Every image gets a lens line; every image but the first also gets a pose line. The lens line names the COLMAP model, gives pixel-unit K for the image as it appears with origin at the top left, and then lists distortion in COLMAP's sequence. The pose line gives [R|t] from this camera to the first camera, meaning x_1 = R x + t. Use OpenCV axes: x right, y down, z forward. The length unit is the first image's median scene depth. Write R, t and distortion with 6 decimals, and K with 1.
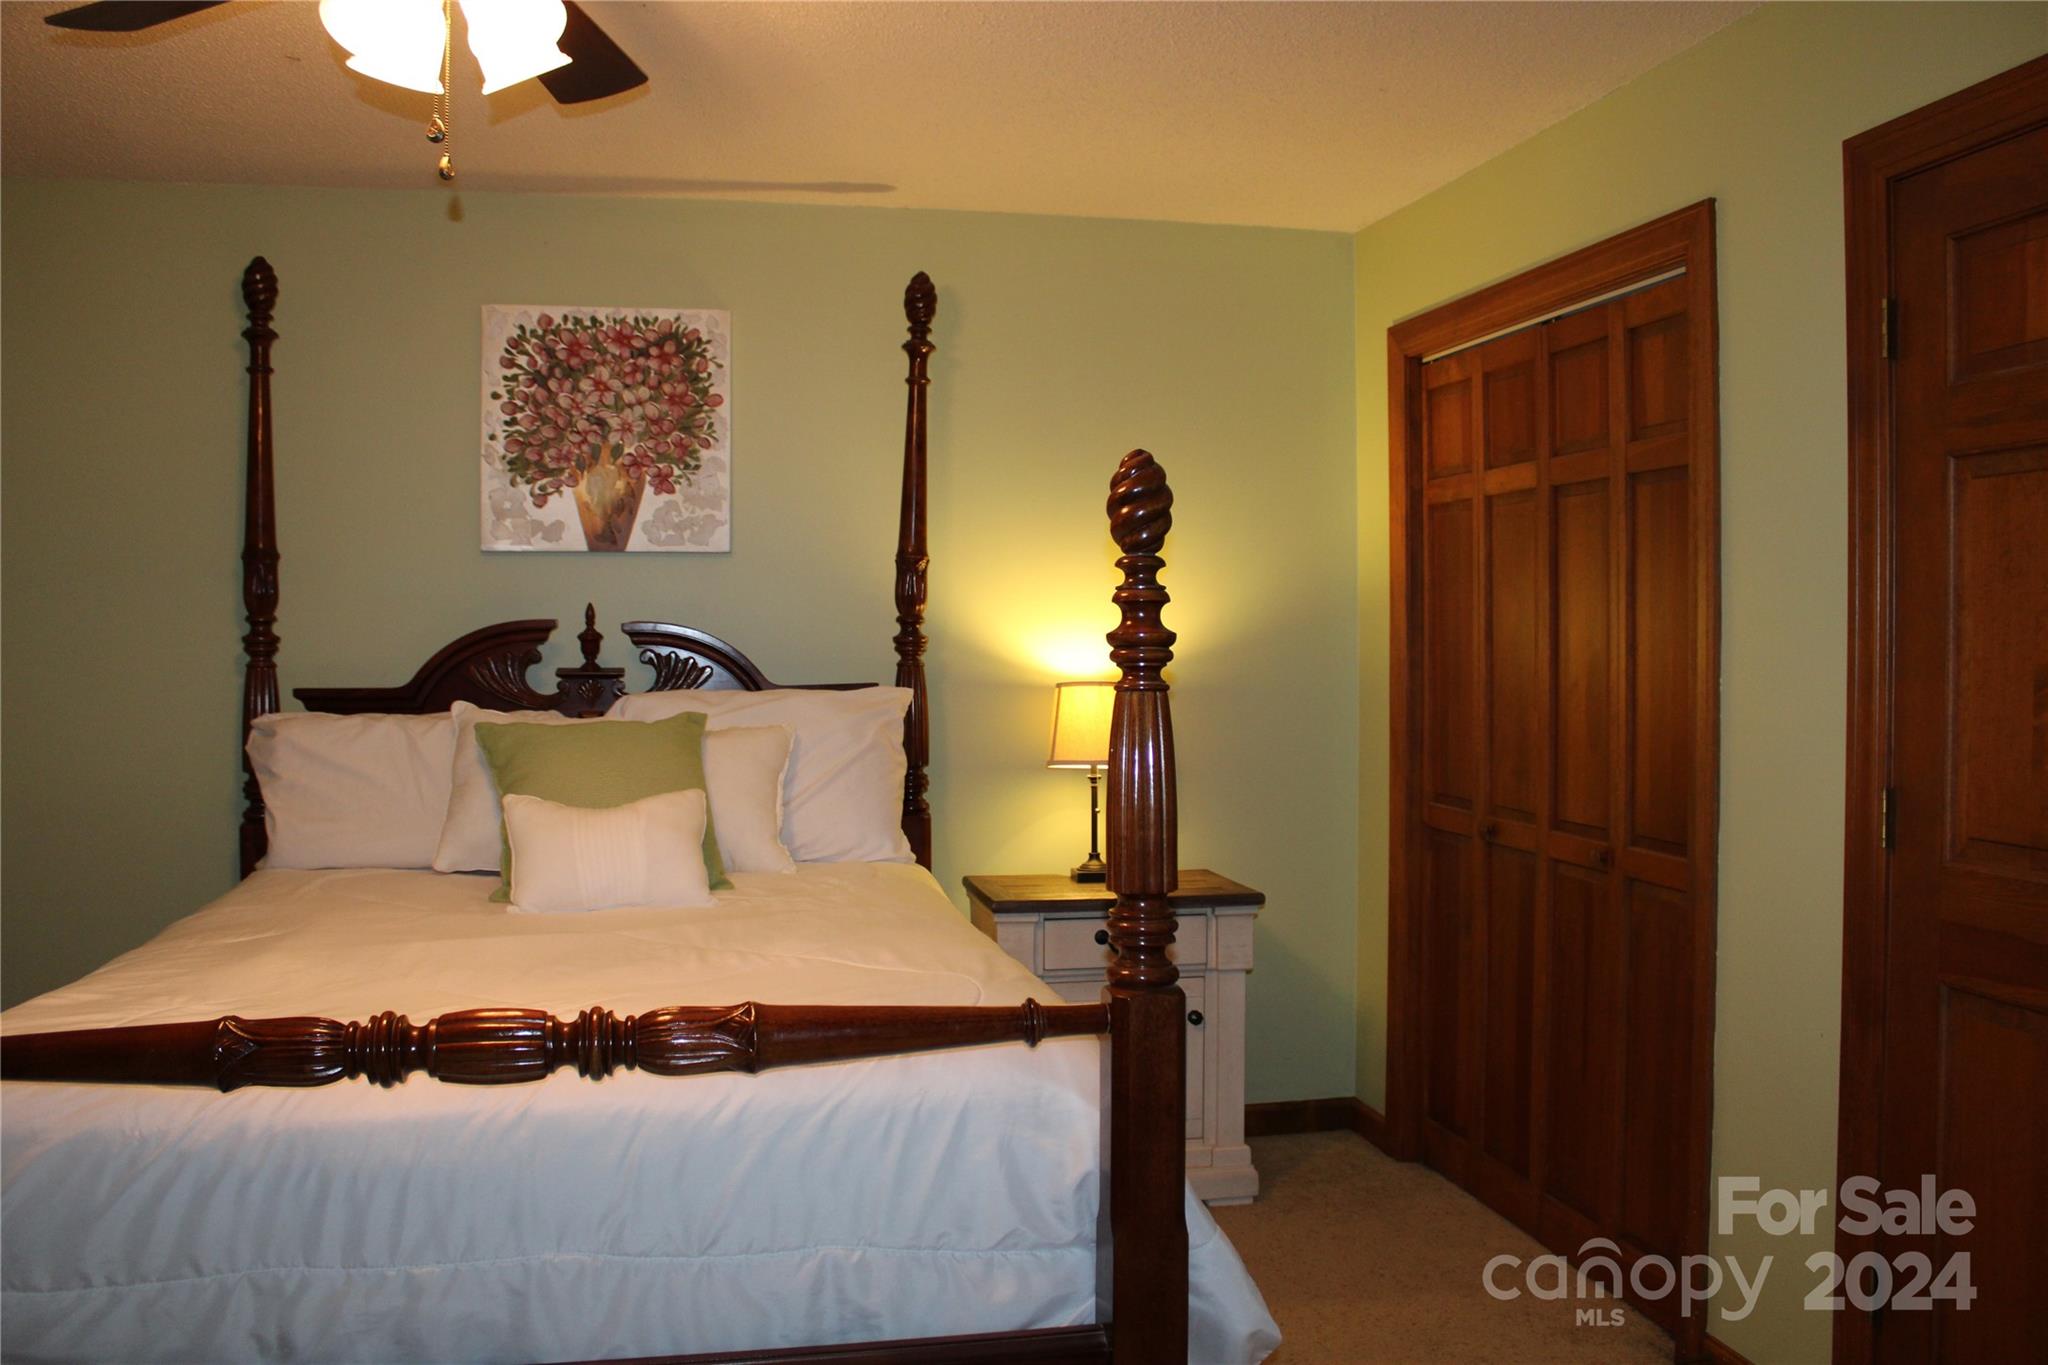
lens RADIAL K [[1787.3, 0, 1026.5], [0, 1787.3, 645.5], [0, 0, 1]] dist [-0.193942, -0.000204]
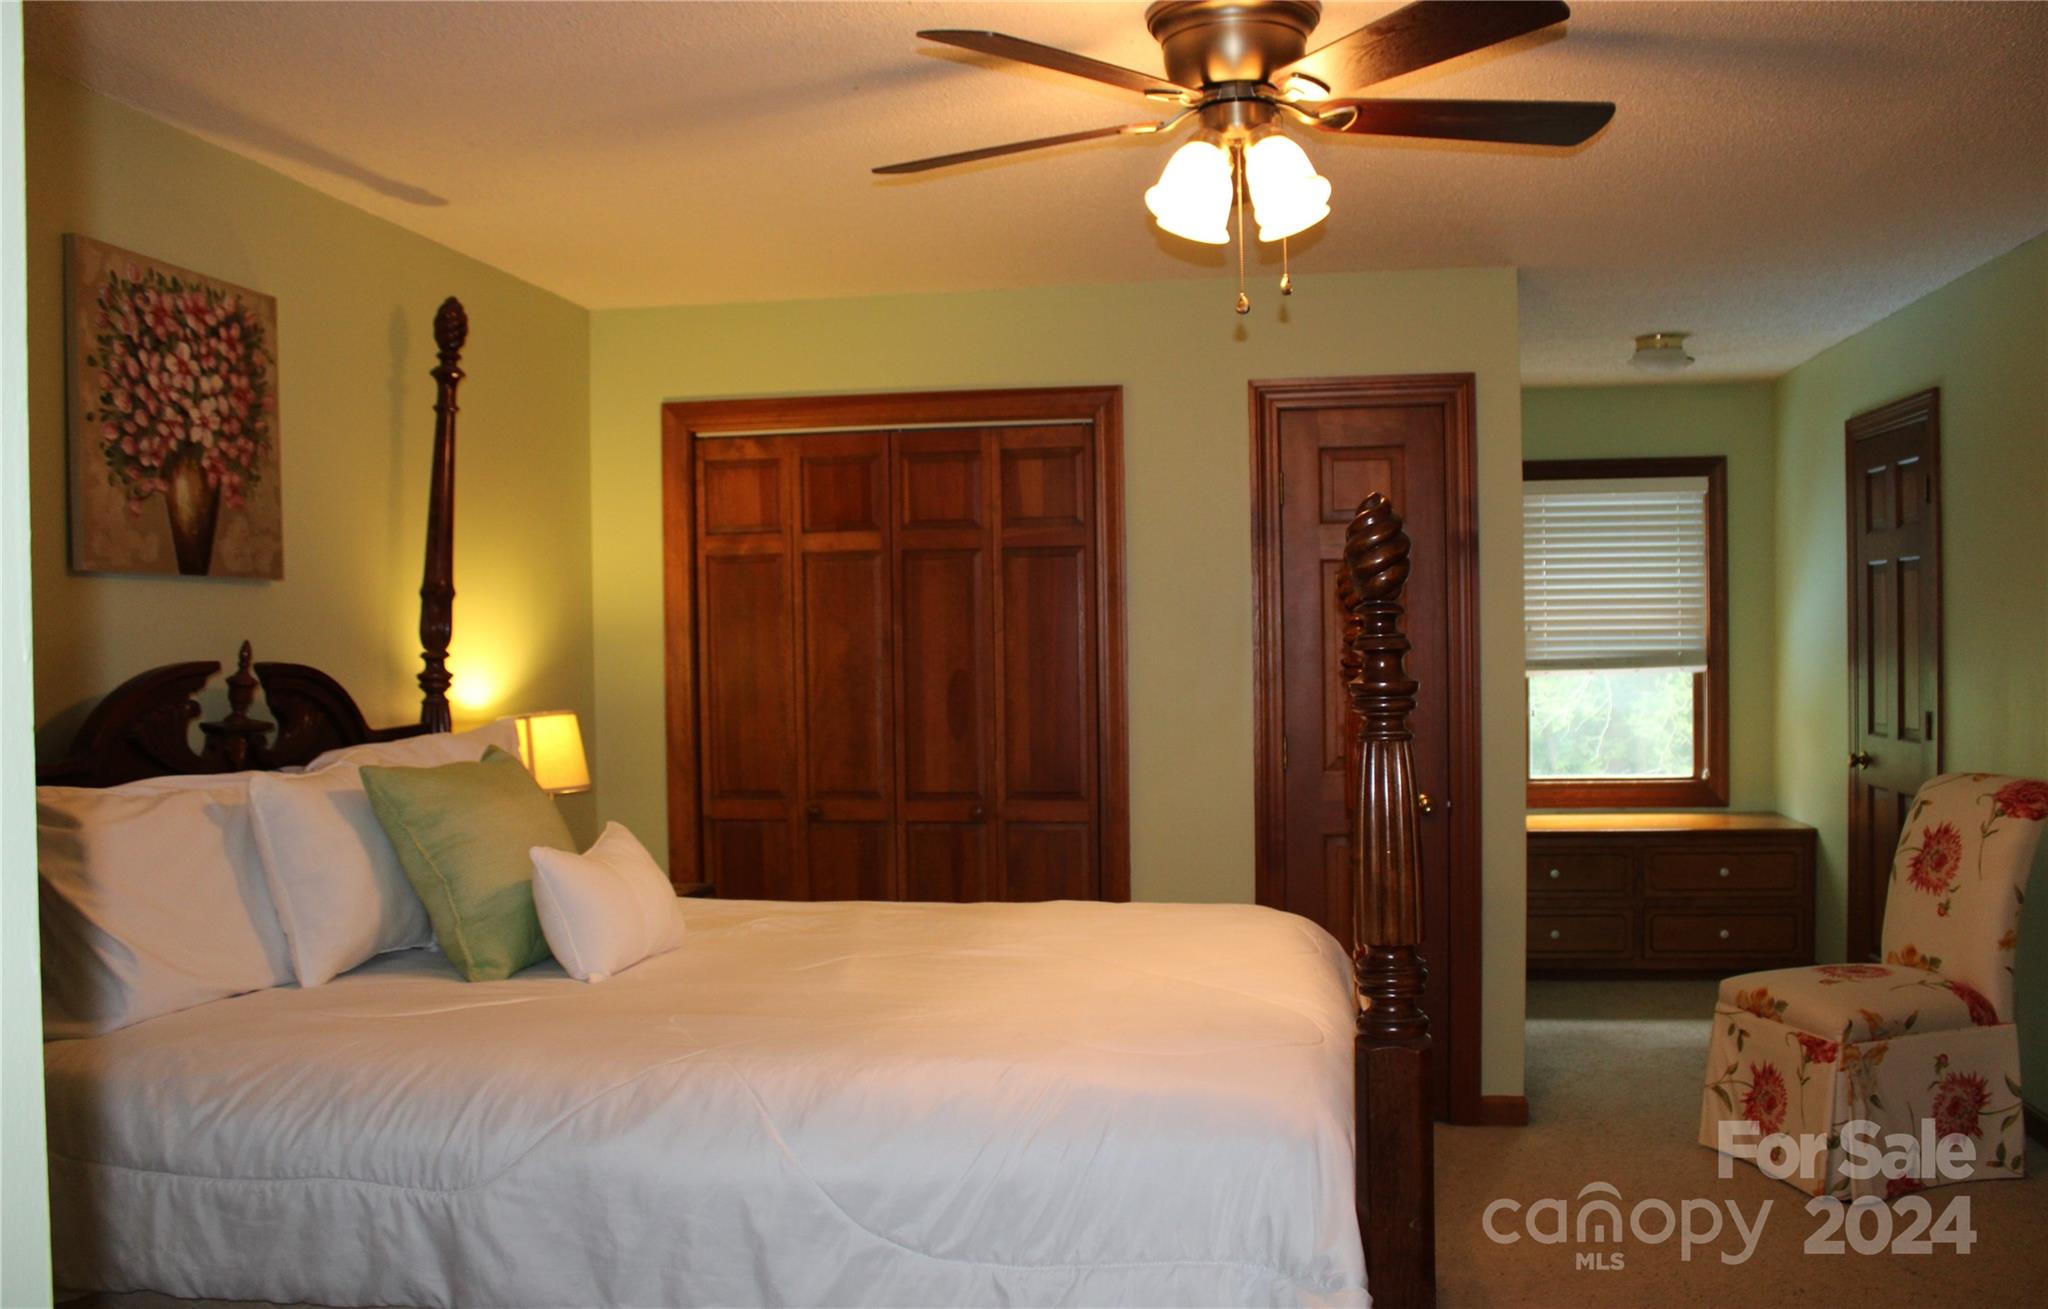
lens RADIAL K [[1846.6, 0, 1024.0], [0, 1846.6, 654.5], [0, 0, 1]] dist [0.000452, -0.000112]
pose [[0.349477, -0.012433, 0.936863, -0.896615], [0.021146, 0.999762, 0.005380, -0.013679], [-0.936706, 0.017930, 0.349656, 0.353032]]
